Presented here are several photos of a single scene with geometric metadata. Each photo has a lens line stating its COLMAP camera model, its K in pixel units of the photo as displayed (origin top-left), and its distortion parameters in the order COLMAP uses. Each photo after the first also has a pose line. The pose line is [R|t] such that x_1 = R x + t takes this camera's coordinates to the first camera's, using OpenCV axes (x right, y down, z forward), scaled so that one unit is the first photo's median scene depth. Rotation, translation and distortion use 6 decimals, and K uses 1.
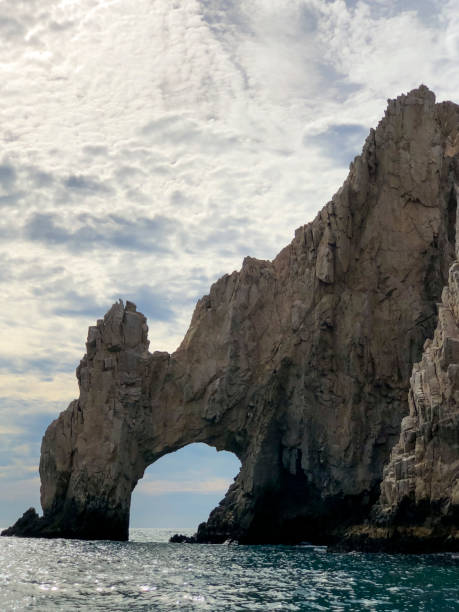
lens RADIAL K [[1062.0, 0, 246.7], [0, 1062.0, 305.0], [0, 0, 1]] dist [-0.122730, 1.685329]
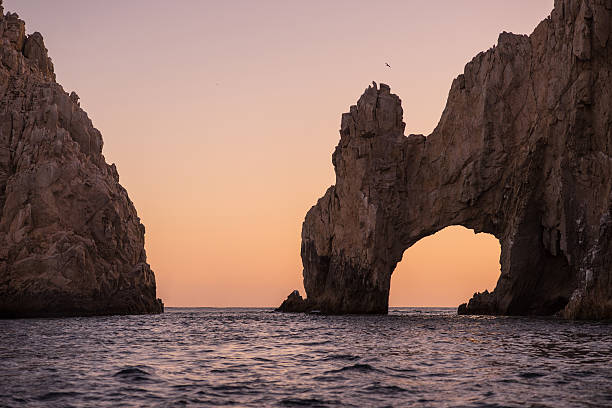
lens RADIAL K [[1606.0, 0, 291.2], [0, 1606.0, 205.5], [0, 0, 1]] dist [0.204026, -0.276491]
pose [[0.977629, -0.020524, -0.209335, 0.121708], [0.049640, 0.989629, 0.134801, -0.101646], [0.204397, -0.142177, 0.968508, -0.501638]]
